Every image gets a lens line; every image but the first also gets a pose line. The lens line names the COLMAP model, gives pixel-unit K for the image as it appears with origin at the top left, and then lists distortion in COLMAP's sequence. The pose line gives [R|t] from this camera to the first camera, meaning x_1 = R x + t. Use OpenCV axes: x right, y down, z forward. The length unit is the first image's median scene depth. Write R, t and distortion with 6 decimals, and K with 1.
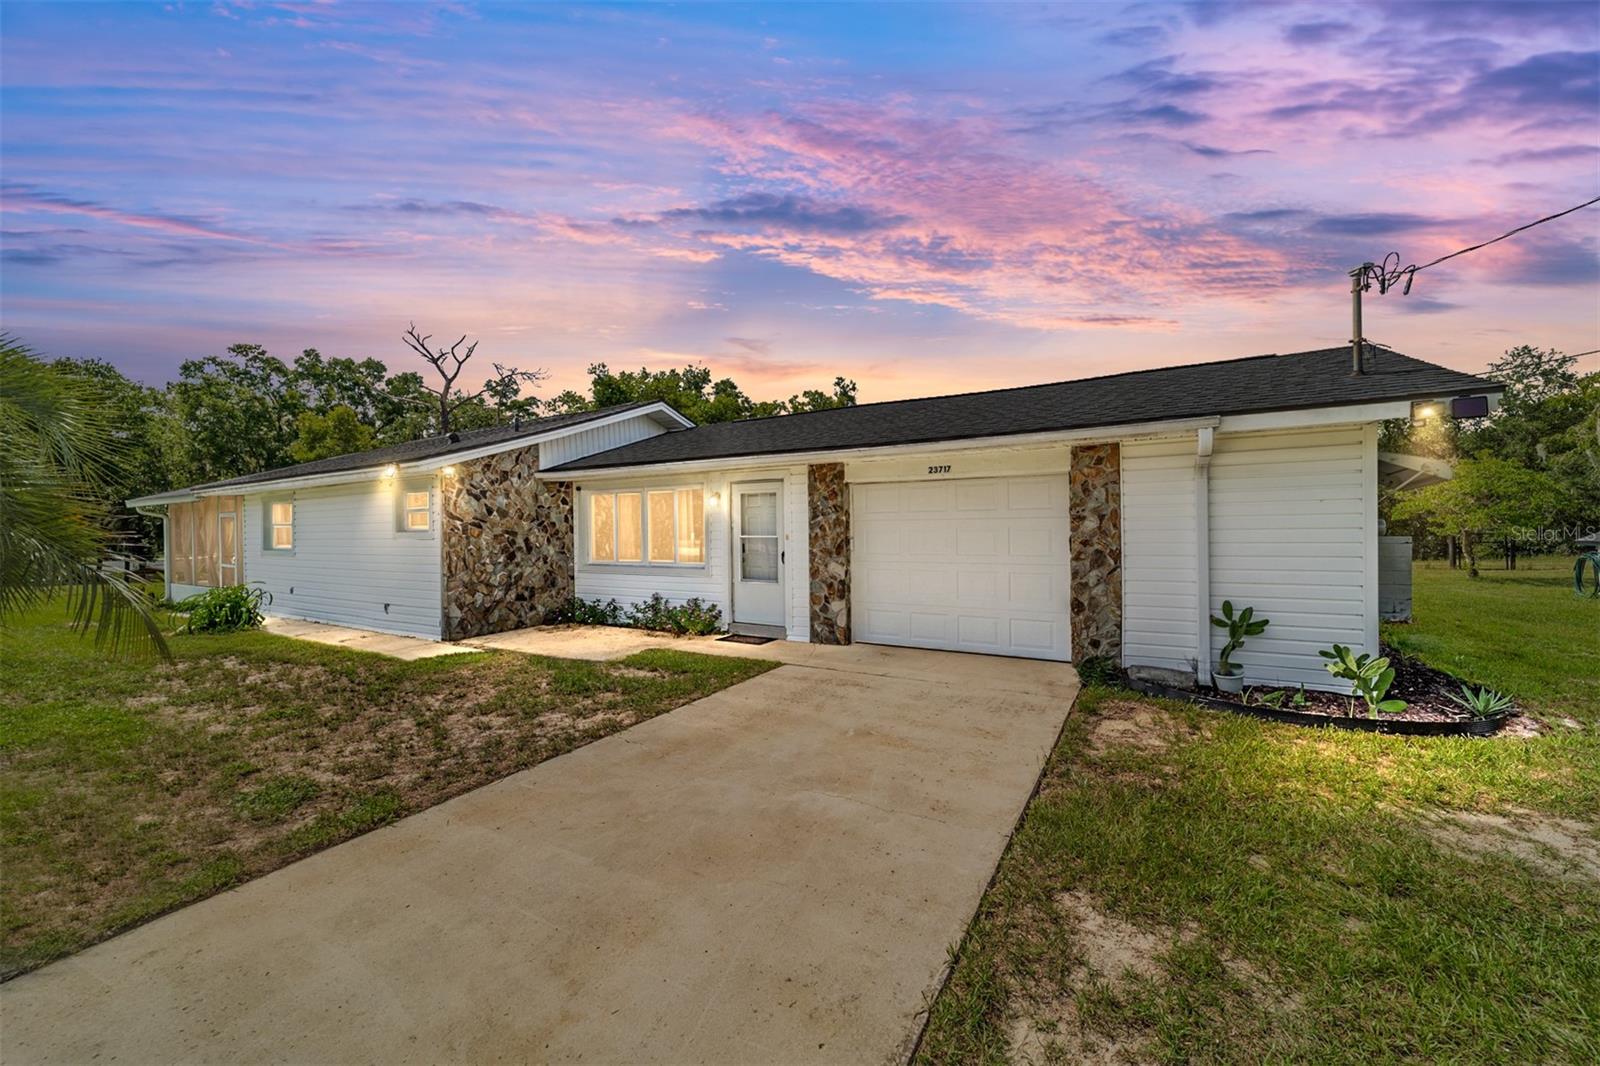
lens RADIAL K [[616.6, 0, 796.8], [0, 616.6, 532.6], [0, 0, 1]] dist [-0.017802, 0.008011]
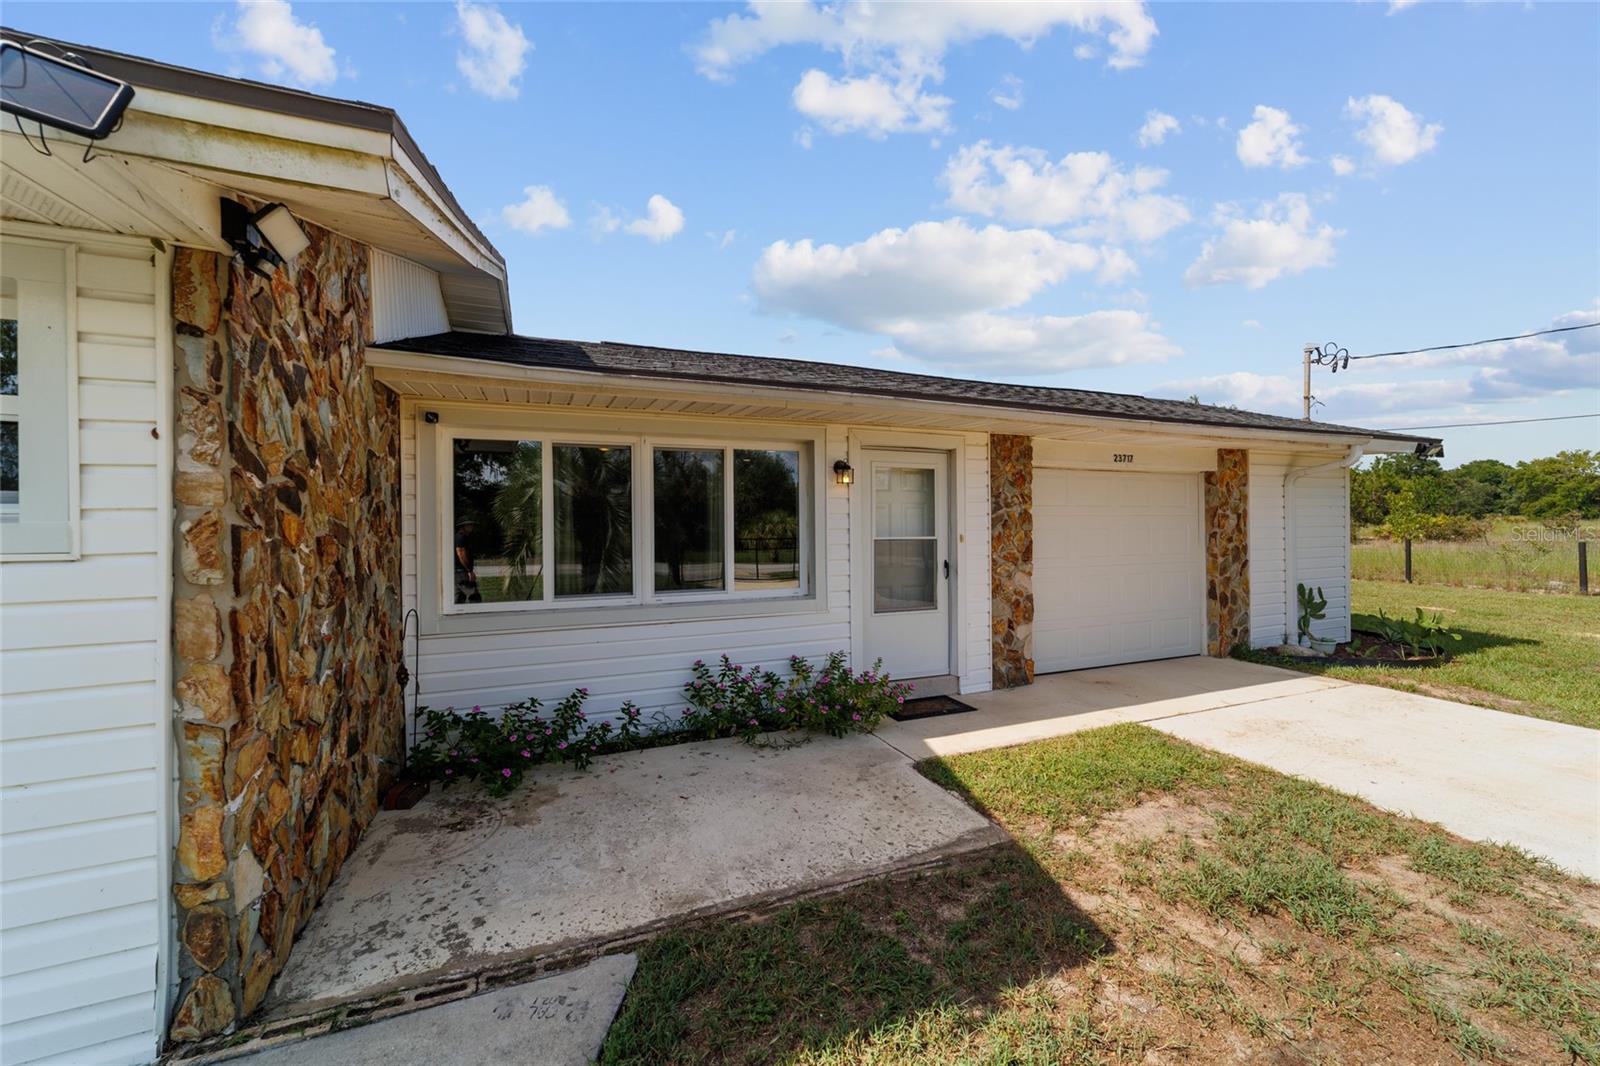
lens RADIAL K [[616.6, 0, 790.6], [0, 616.6, 528.1], [0, 0, 1]] dist [-0.017802, 0.008011]
pose [[0.604716, 0.006771, 0.796413, -0.637474], [0.007507, 0.999871, -0.014201, 0.004641], [-0.796406, 0.014566, 0.604587, 0.726723]]
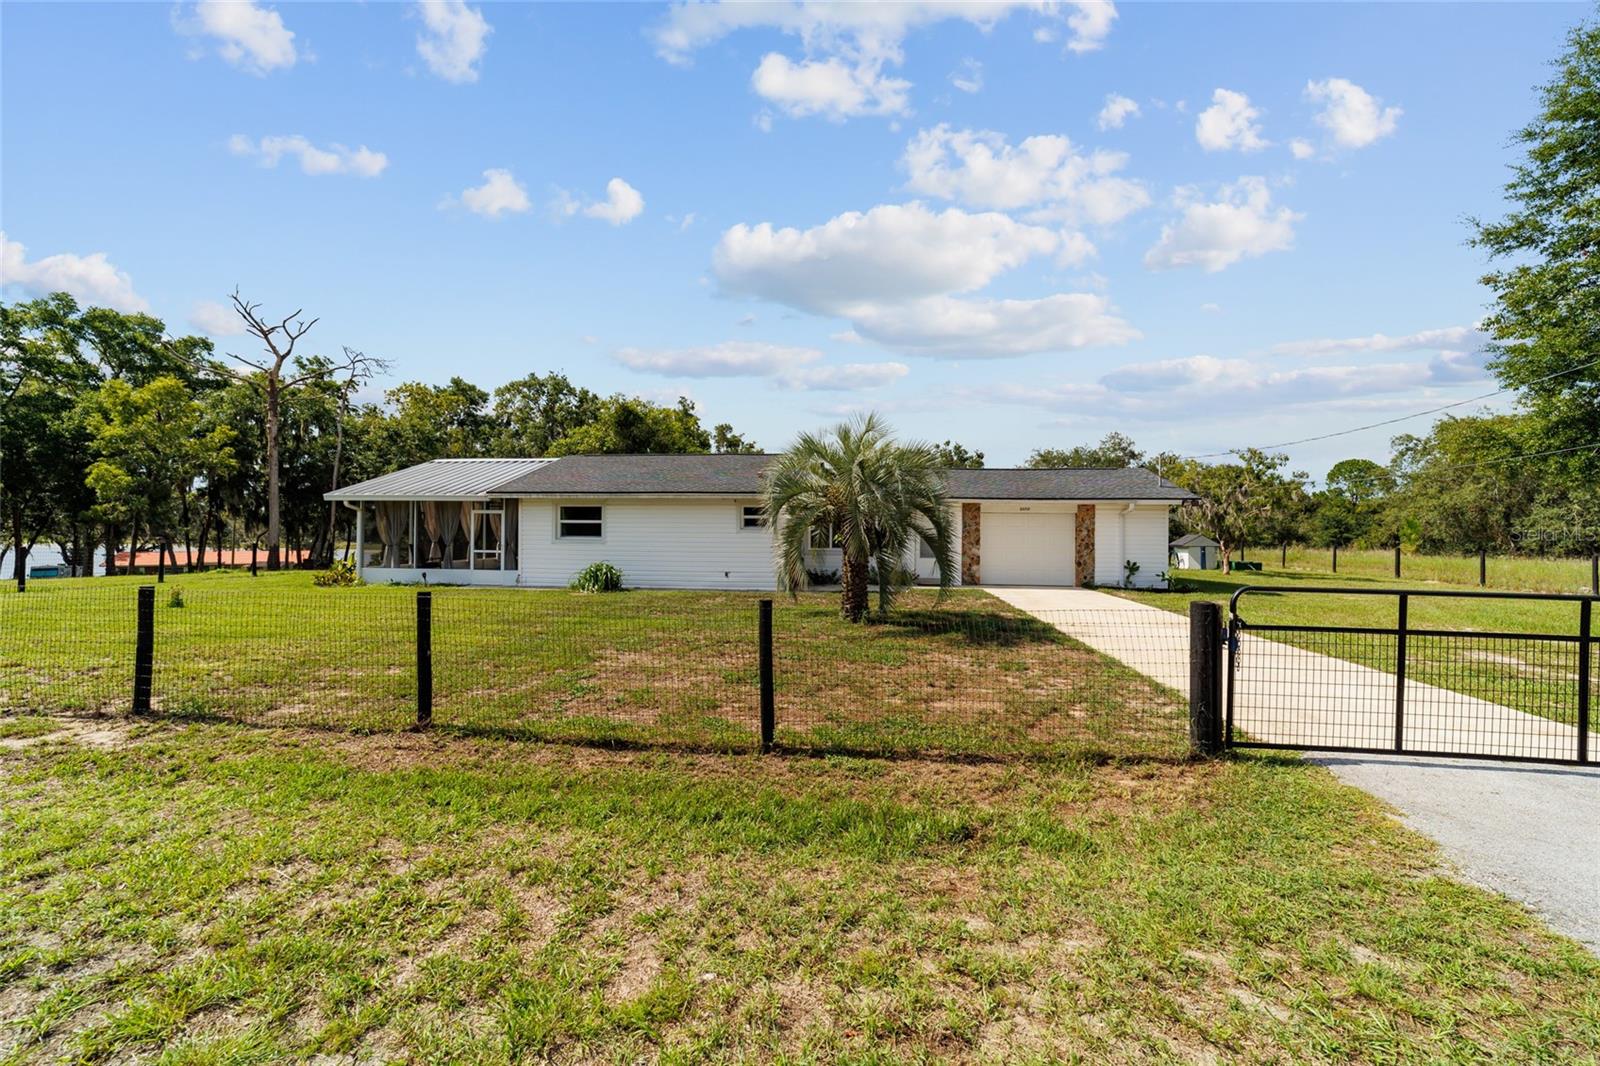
lens RADIAL K [[616.6, 0, 796.6], [0, 616.6, 534.8], [0, 0, 1]] dist [-0.017802, 0.008011]
pose [[0.906300, 0.018984, 0.422208, -1.357352], [-0.017484, 0.999820, -0.007425, 0.026793], [-0.422273, -0.000652, 0.906468, -0.685484]]
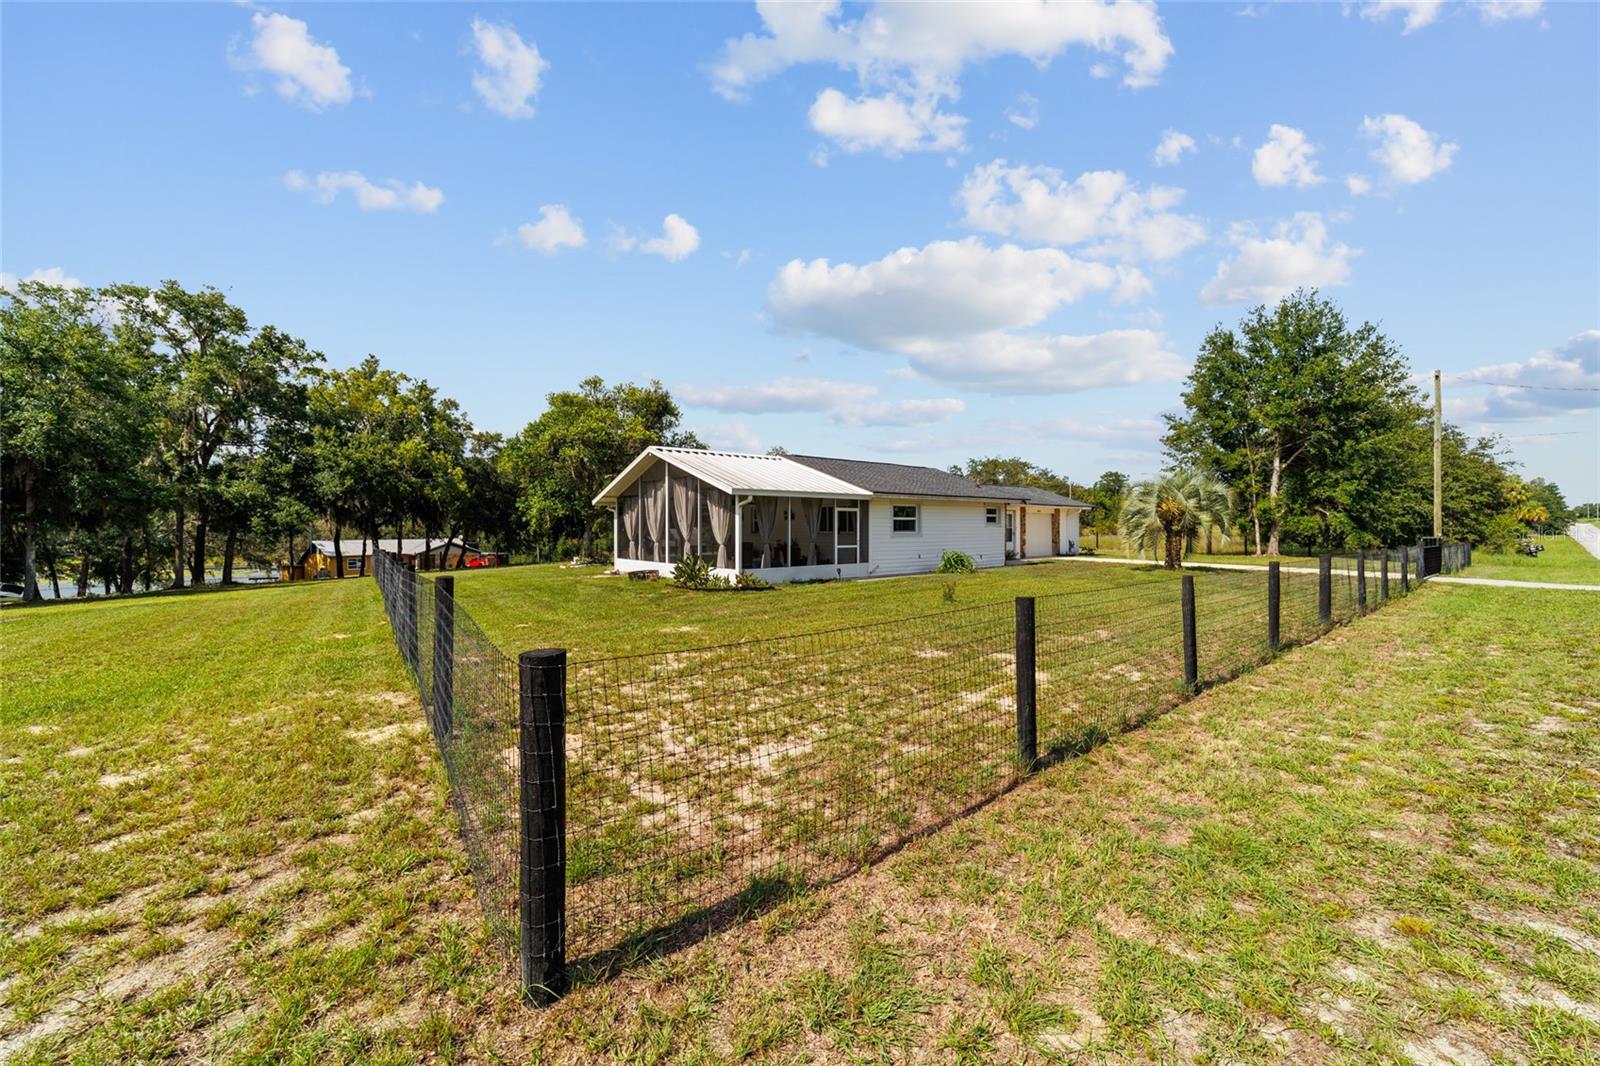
lens RADIAL K [[616.6, 0, 803.0], [0, 616.6, 530.2], [0, 0, 1]] dist [-0.017802, 0.008011]
pose [[0.325086, 0.008774, 0.945644, -3.469769], [0.006186, 0.999916, -0.011404, 0.050321], [-0.945664, 0.009557, 0.325005, 0.985470]]
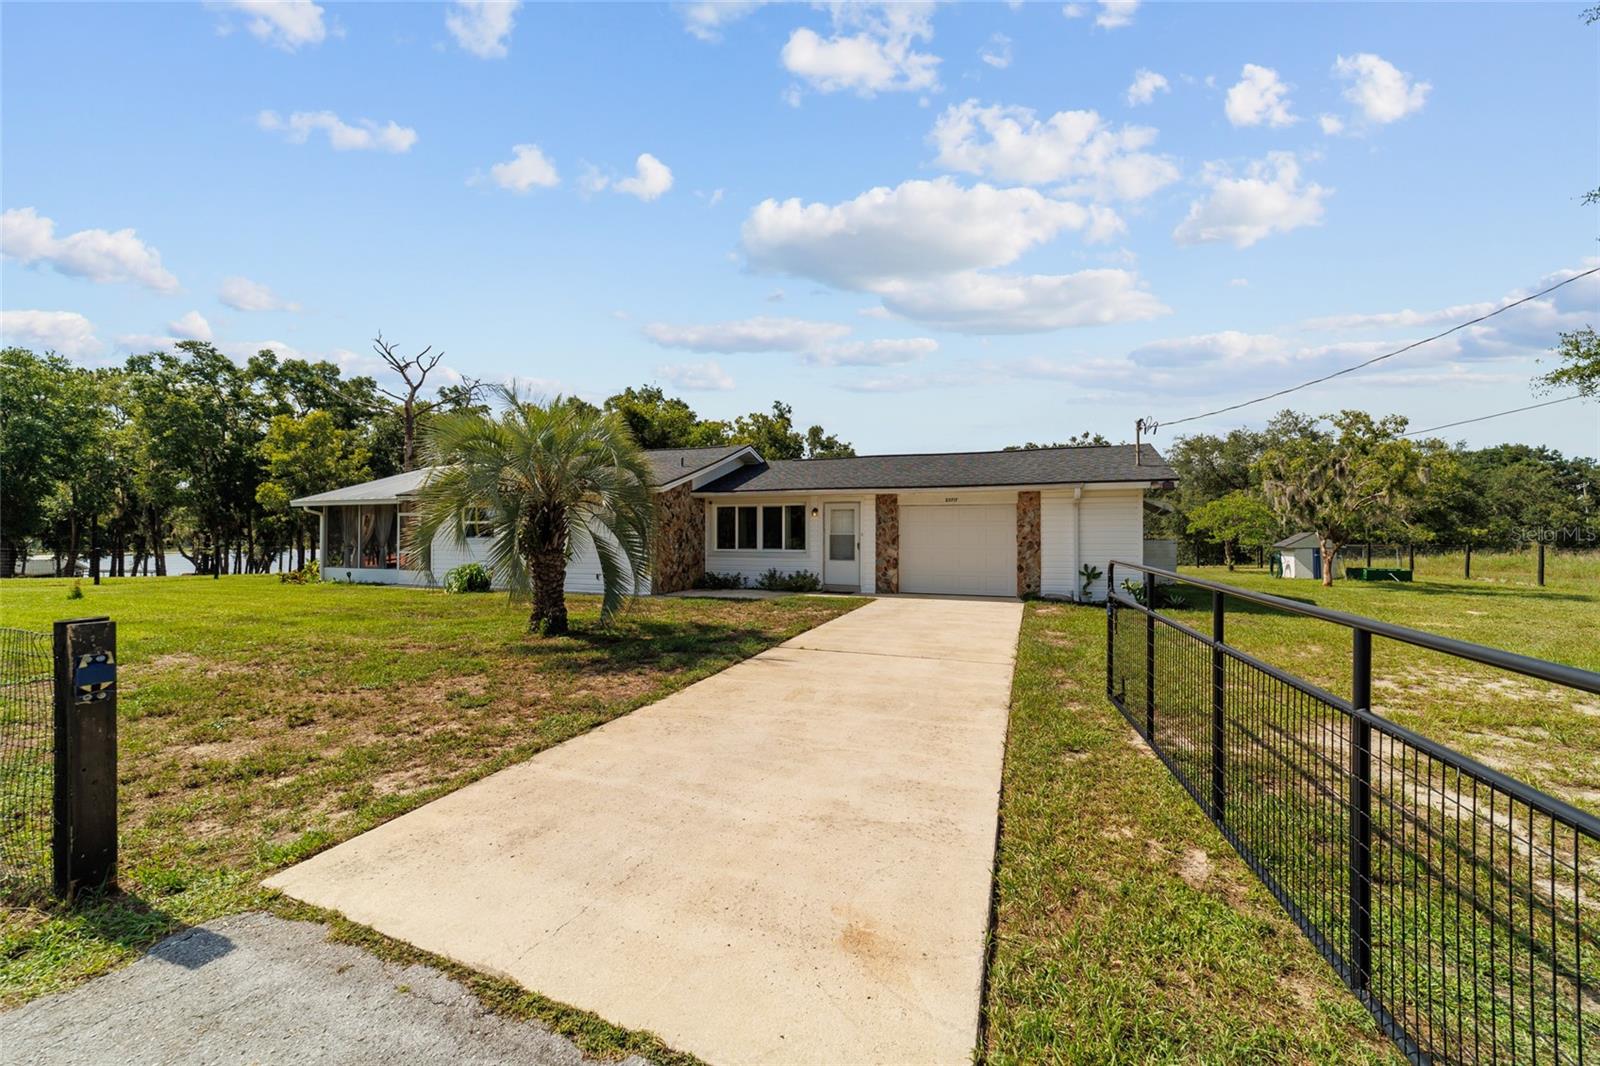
lens RADIAL K [[616.6, 0, 796.2], [0, 616.6, 533.7], [0, 0, 1]] dist [-0.017802, 0.008011]
pose [[0.986663, 0.015690, 0.162021, -0.478931], [-0.013541, 0.999805, -0.014363, 0.032299], [-0.162215, 0.011977, 0.986683, -0.707748]]
